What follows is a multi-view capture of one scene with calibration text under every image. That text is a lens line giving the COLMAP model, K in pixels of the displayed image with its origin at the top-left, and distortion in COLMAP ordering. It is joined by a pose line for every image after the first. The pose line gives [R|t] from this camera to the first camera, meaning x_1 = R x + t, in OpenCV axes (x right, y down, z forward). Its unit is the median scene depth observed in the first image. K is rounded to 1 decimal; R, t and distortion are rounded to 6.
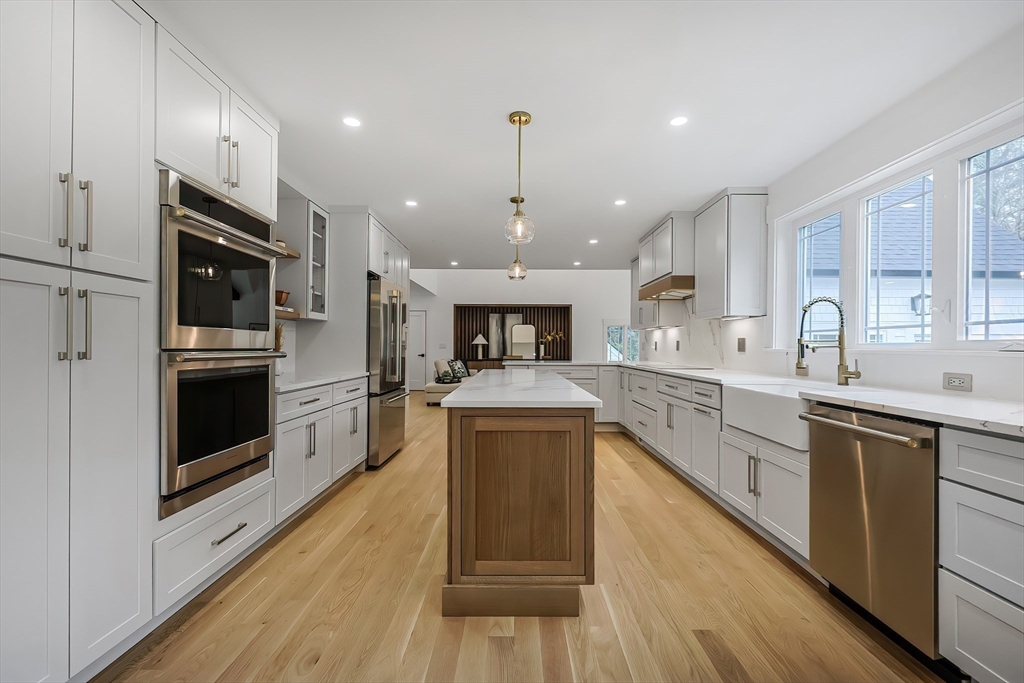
lens RADIAL K [[443.7, 0, 509.4], [0, 443.7, 349.9], [0, 0, 1]] dist [-0.000350, -0.000048]
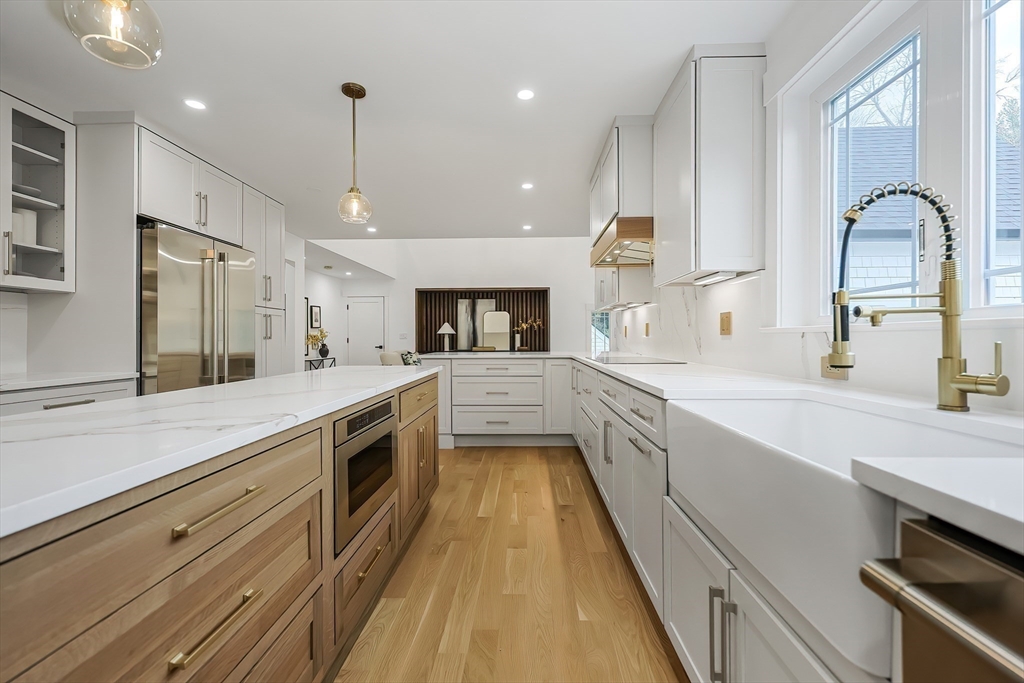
lens RADIAL K [[436.3, 0, 512.0], [0, 436.3, 341.5], [0, 0, 1]] dist [0.000468, -0.000250]
pose [[0.999609, -0.008819, -0.026552, 0.271294], [0.008810, 0.999961, -0.000460, 0.011629], [0.026555, 0.000226, 0.999647, 0.436482]]
